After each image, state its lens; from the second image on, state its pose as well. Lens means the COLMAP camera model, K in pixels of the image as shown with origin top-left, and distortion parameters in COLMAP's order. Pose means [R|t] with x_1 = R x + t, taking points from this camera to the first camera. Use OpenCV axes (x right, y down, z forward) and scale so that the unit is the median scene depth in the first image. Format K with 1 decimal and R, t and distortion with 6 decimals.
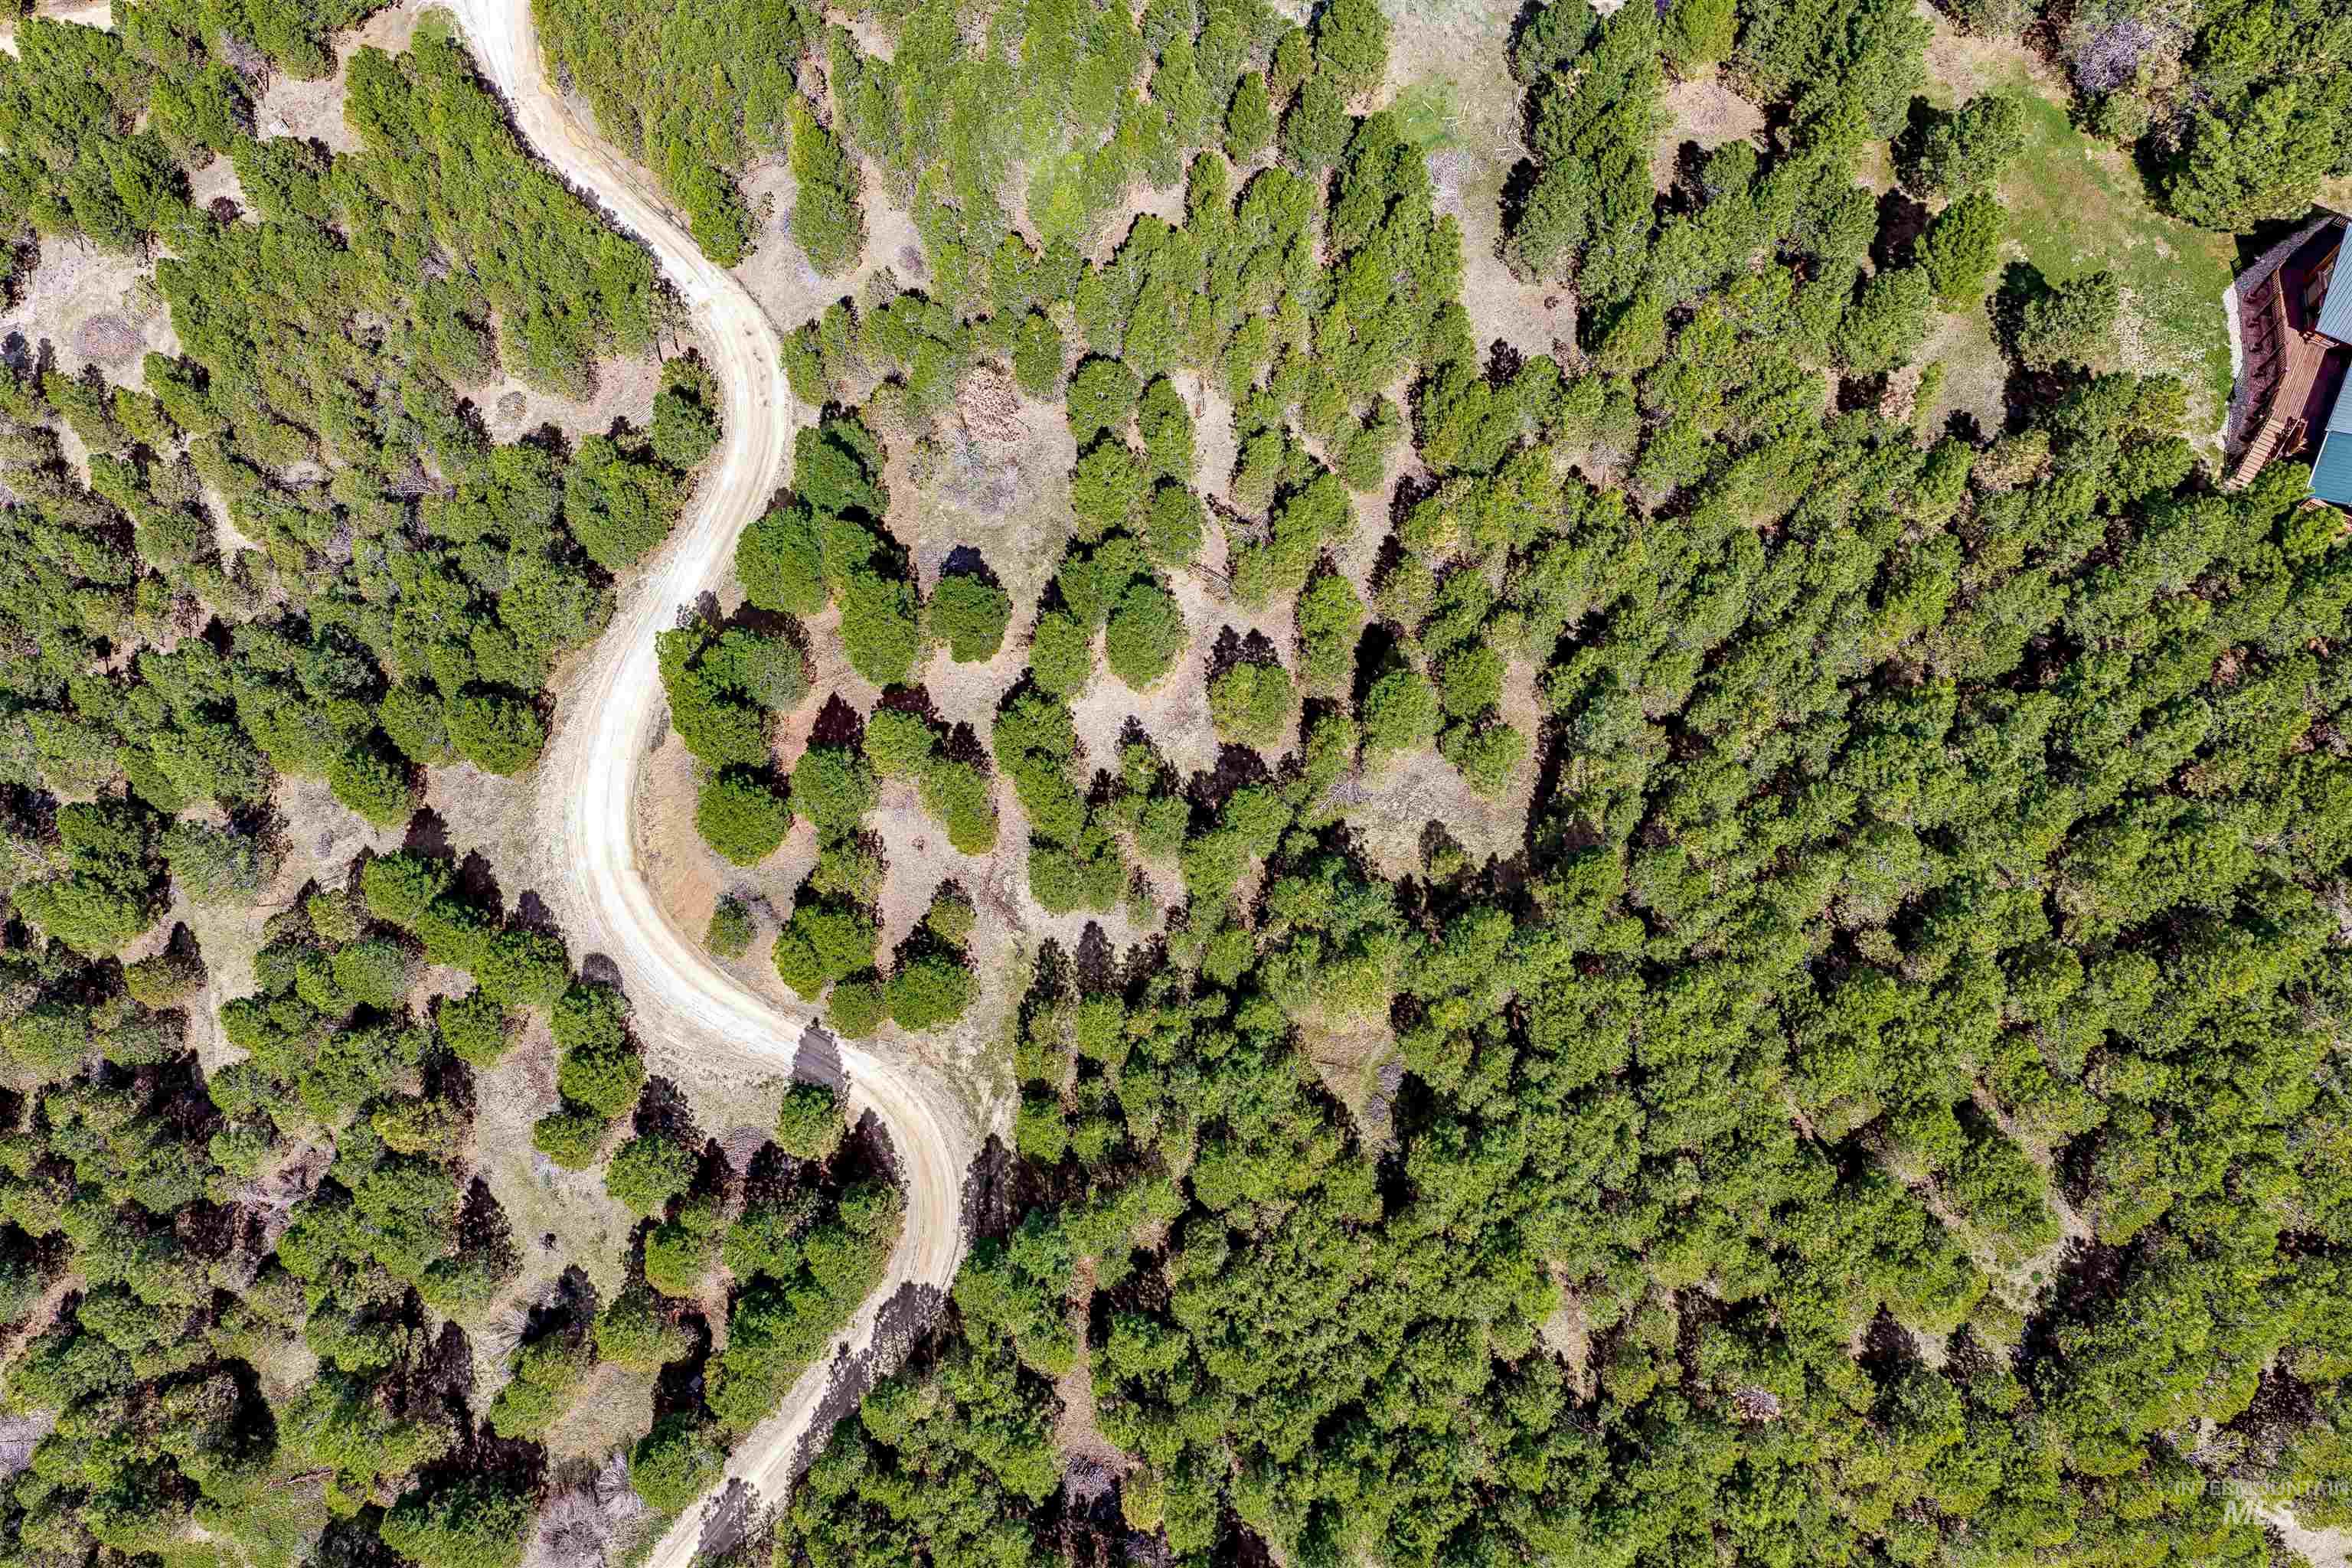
lens RADIAL K [[1942.1, 0, 1176.0], [0, 1942.1, 784.0], [0, 0, 1]] dist [-0.001615, -0.007093]
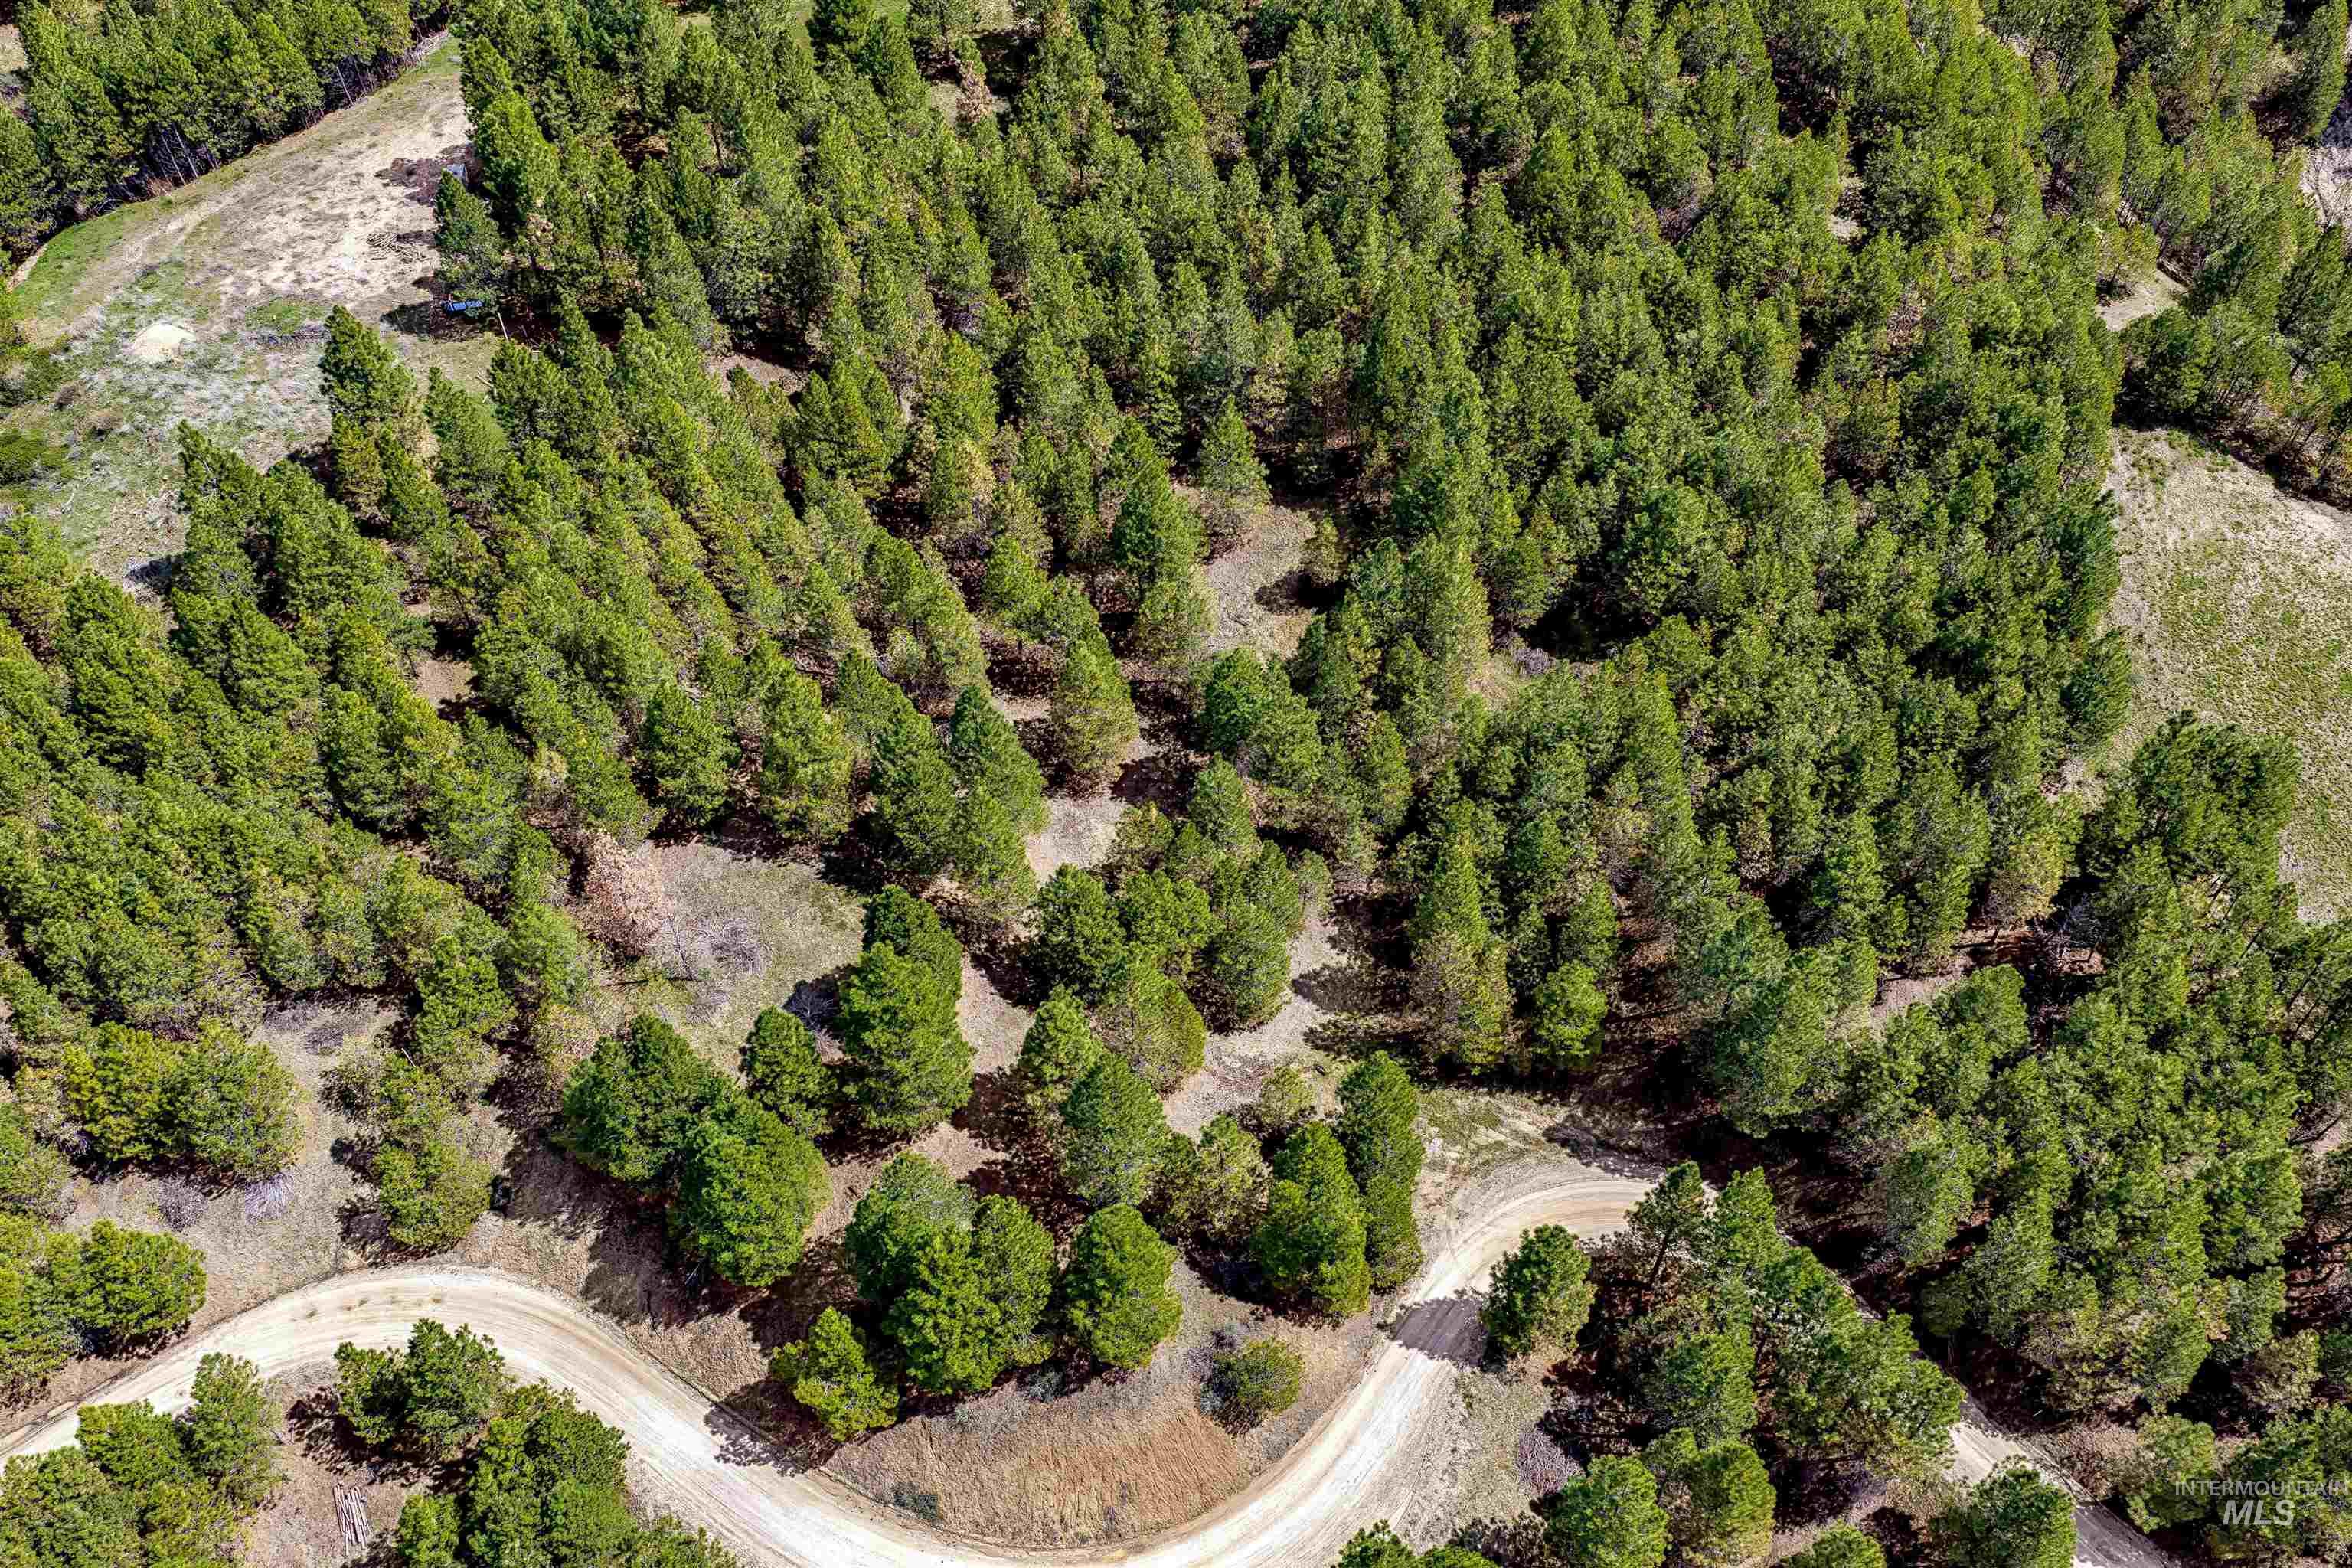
lens RADIAL K [[1942.1, 0, 1176.0], [0, 1942.1, 784.0], [0, 0, 1]] dist [-0.001615, -0.007093]
pose [[0.149360, -0.735354, 0.661019, -0.526600], [0.951018, 0.289829, 0.107536, -0.086603], [-0.270659, 0.612579, 0.742624, 0.362066]]
